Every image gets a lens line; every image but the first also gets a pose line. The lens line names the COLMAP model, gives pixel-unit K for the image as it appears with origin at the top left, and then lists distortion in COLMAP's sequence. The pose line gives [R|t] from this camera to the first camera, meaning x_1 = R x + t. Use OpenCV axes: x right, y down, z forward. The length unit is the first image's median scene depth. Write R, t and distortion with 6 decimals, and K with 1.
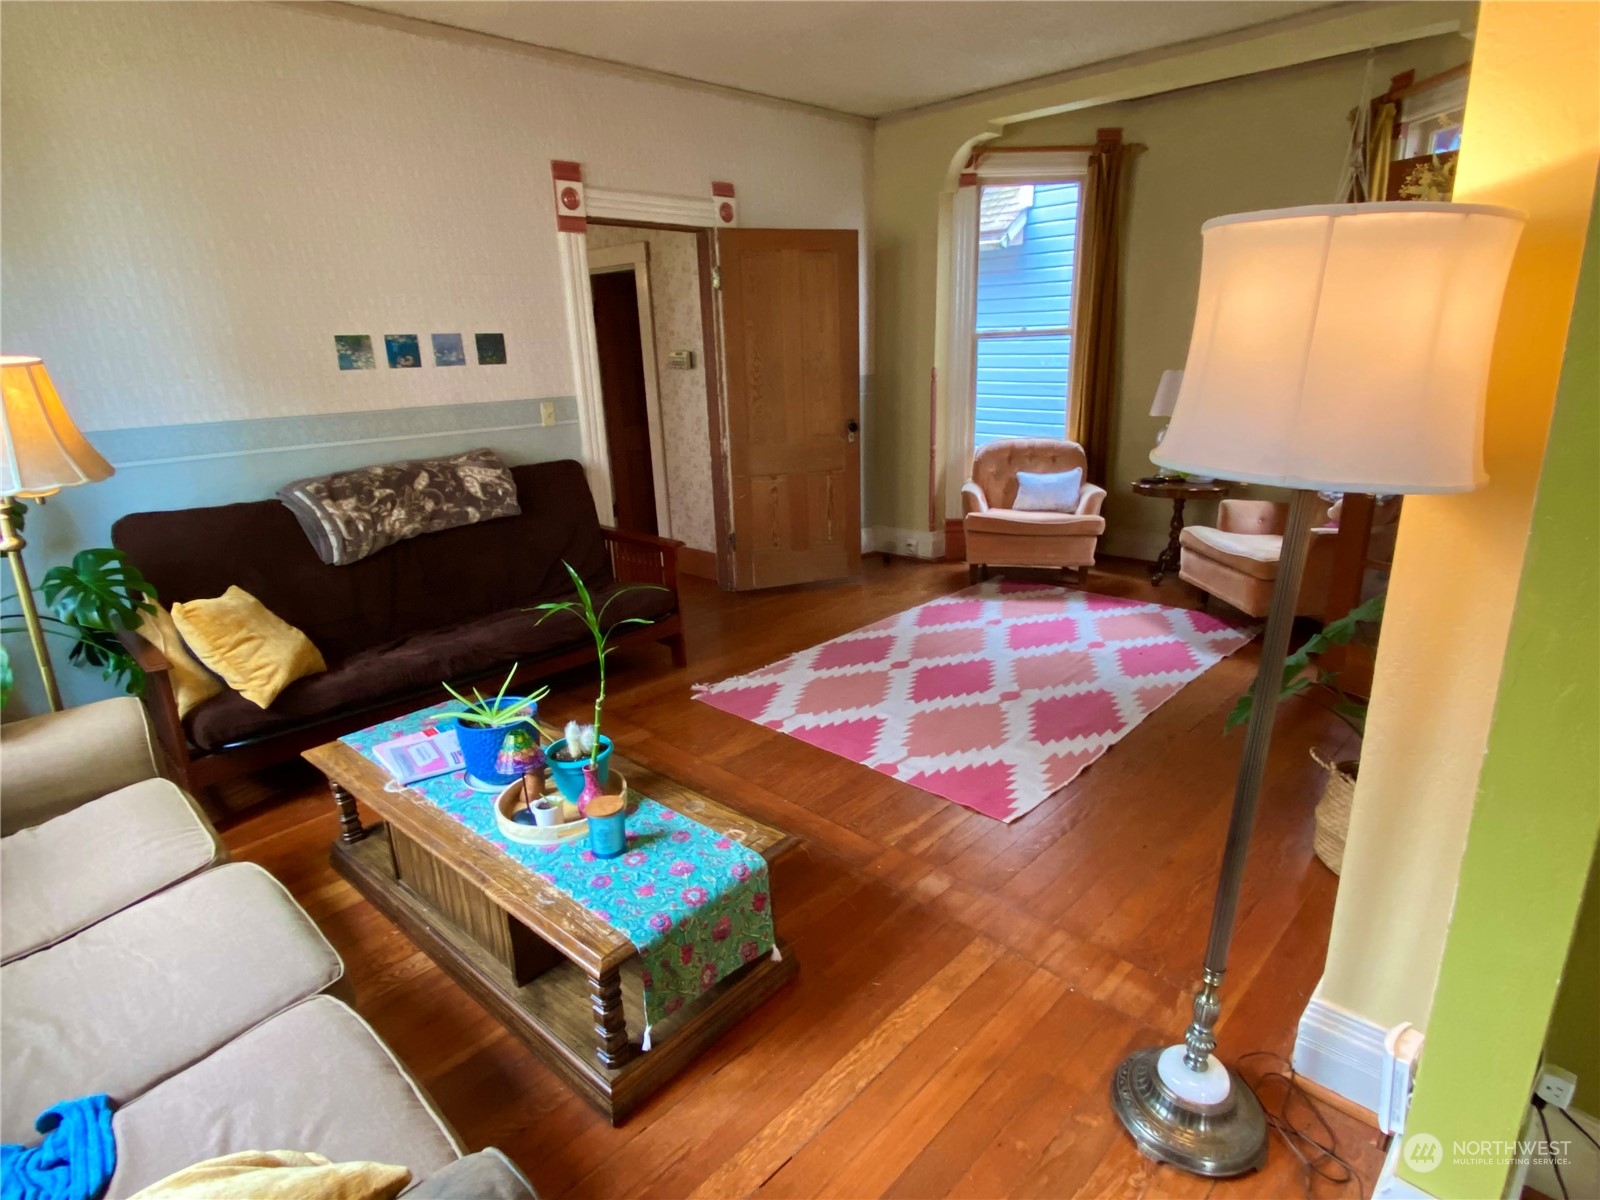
lens RADIAL K [[866.5, 0, 787.1], [0, 866.5, 598.2], [0, 0, 1]] dist [0.007070, -0.000702]
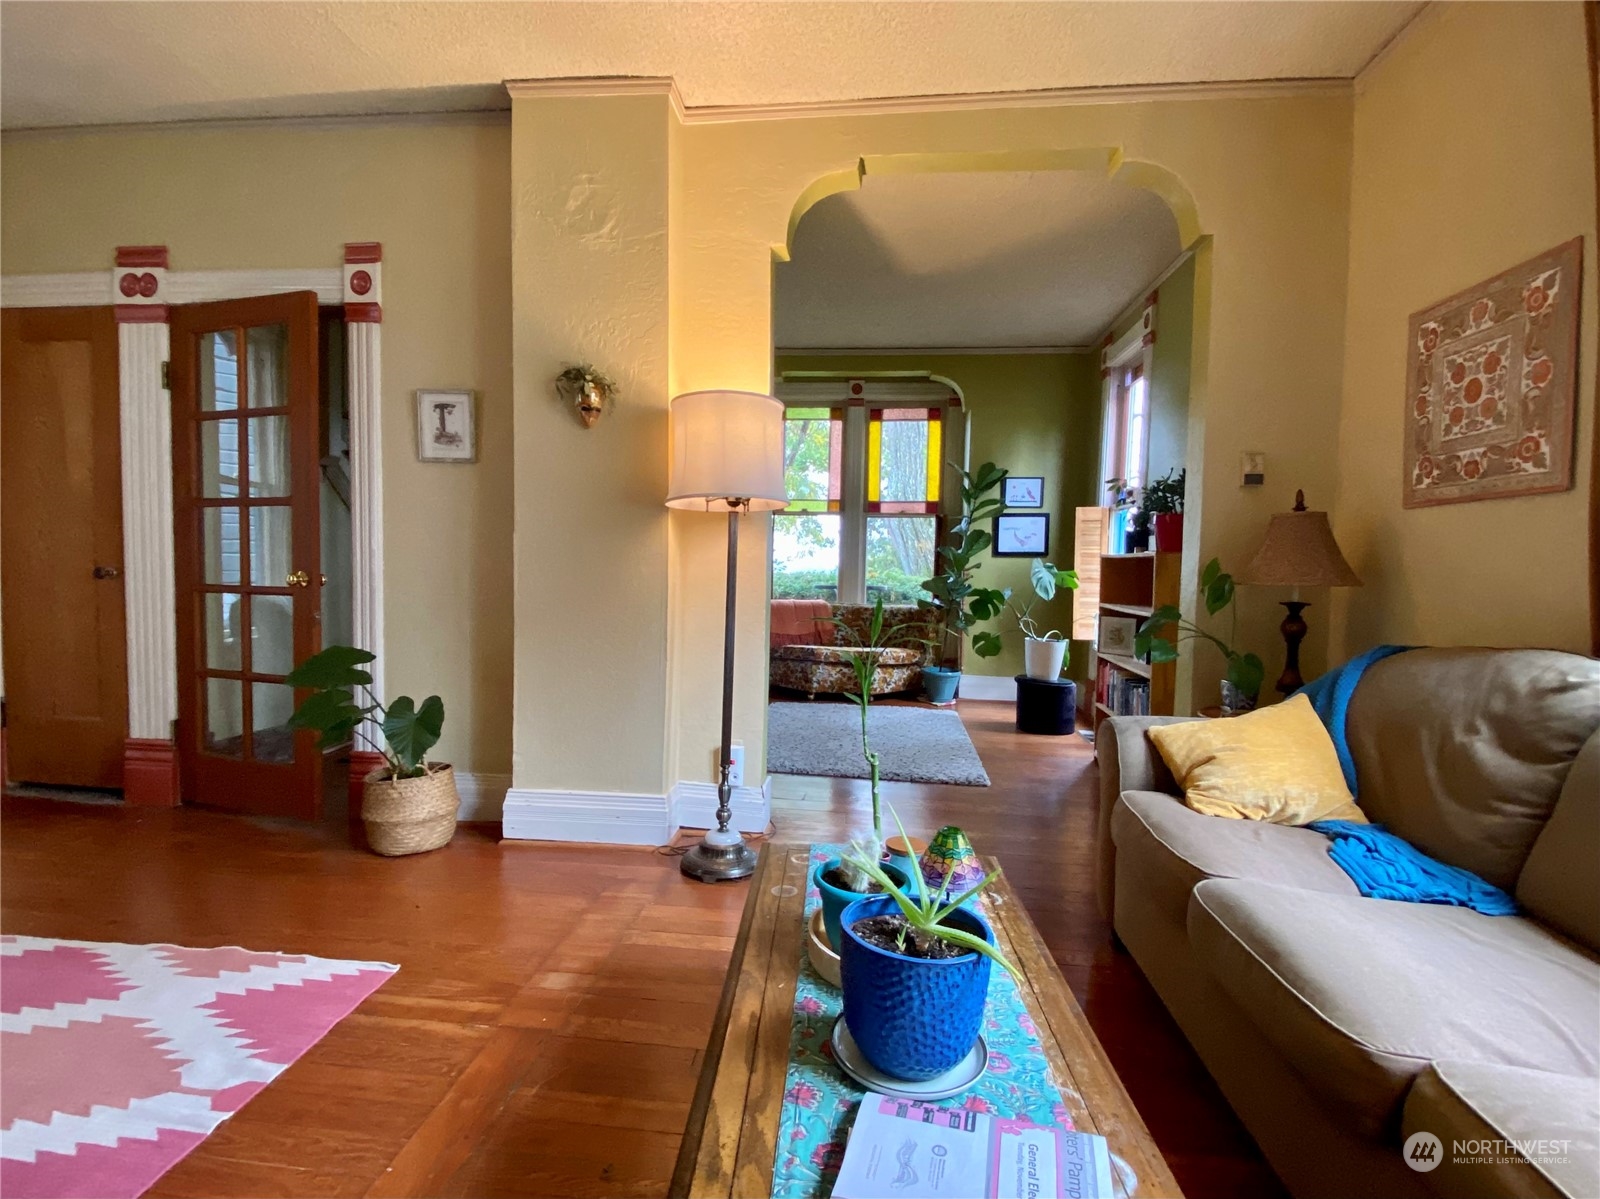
lens RADIAL K [[784.0, 0, 790.9], [0, 784.0, 596.2], [0, 0, 1]] dist [-0.002047, -0.004224]
pose [[-0.641898, -0.013626, 0.766669, -0.379201], [0.212684, 0.957448, 0.195088, -0.099404], [-0.736704, 0.288285, -0.611685, 0.753974]]
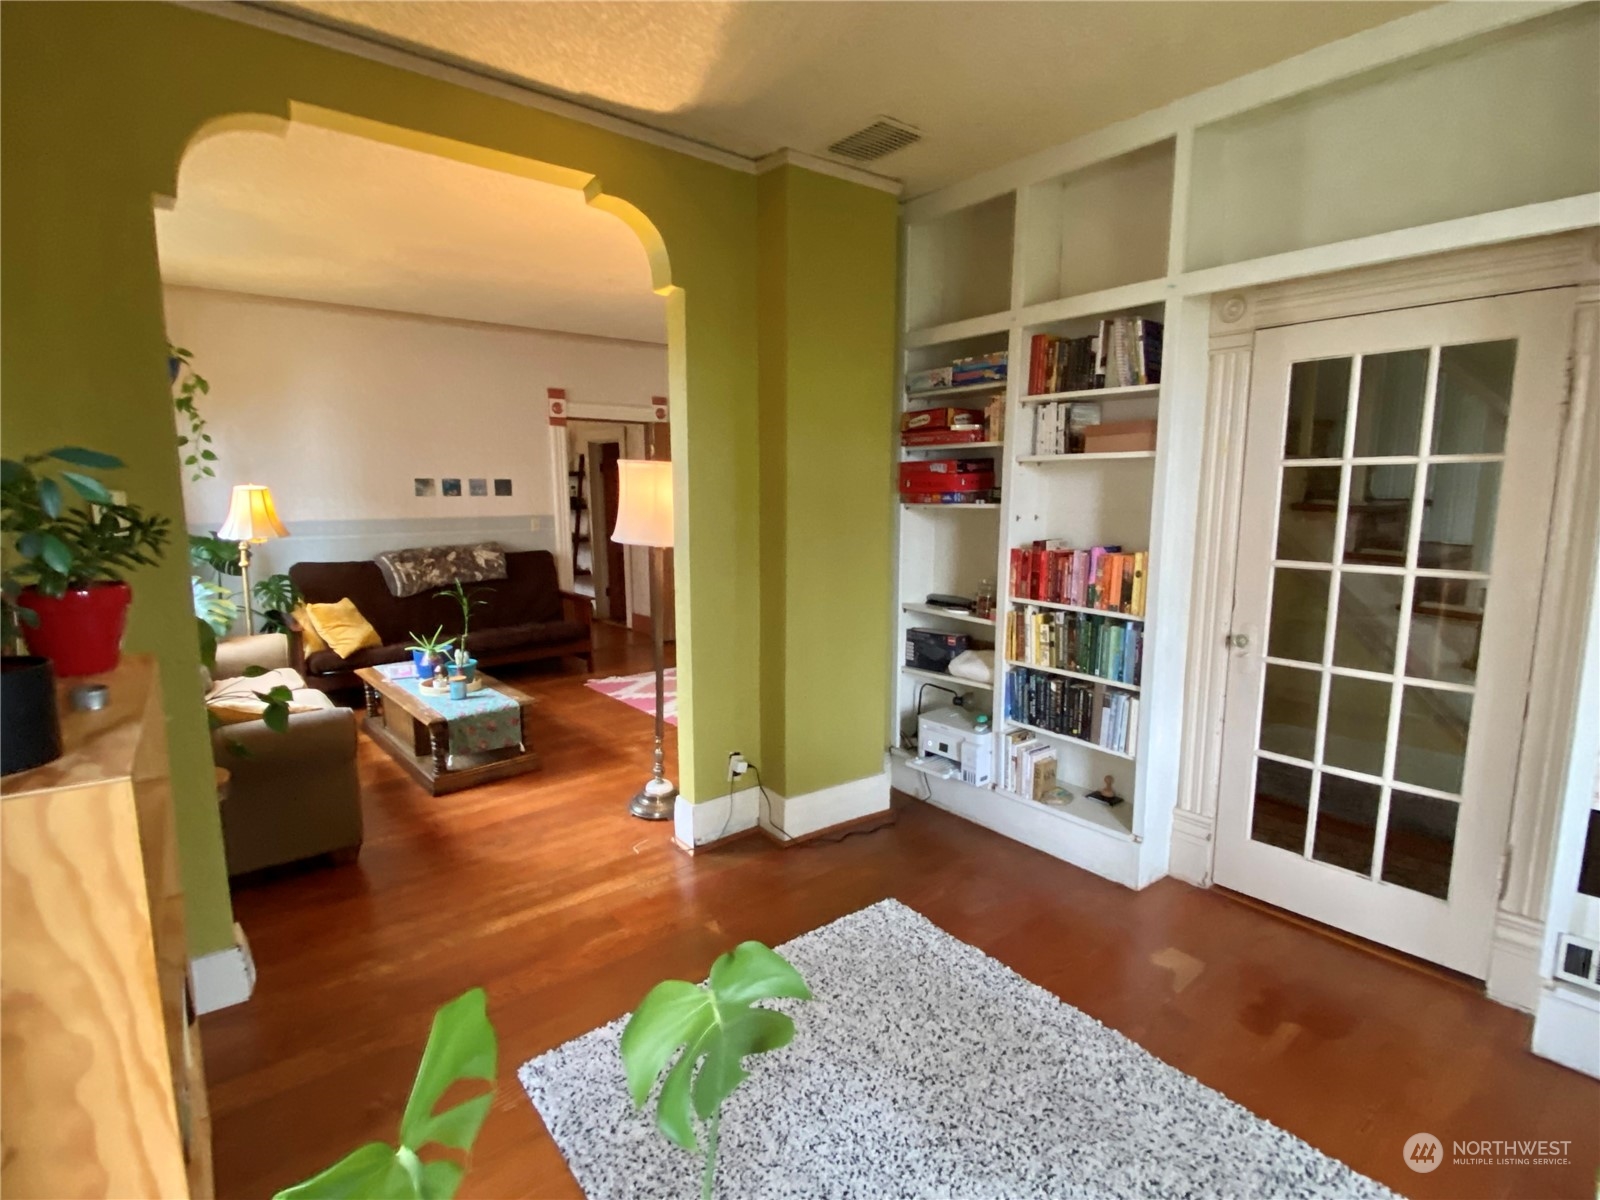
lens RADIAL K [[784.0, 0, 809.8], [0, 784.0, 600.6], [0, 0, 1]] dist [-0.002047, -0.004224]
pose [[0.994661, 0.049296, -0.090657, 0.463430], [-0.061332, 0.988922, -0.135171, 0.128692], [0.082989, 0.140009, 0.986666, -0.532330]]
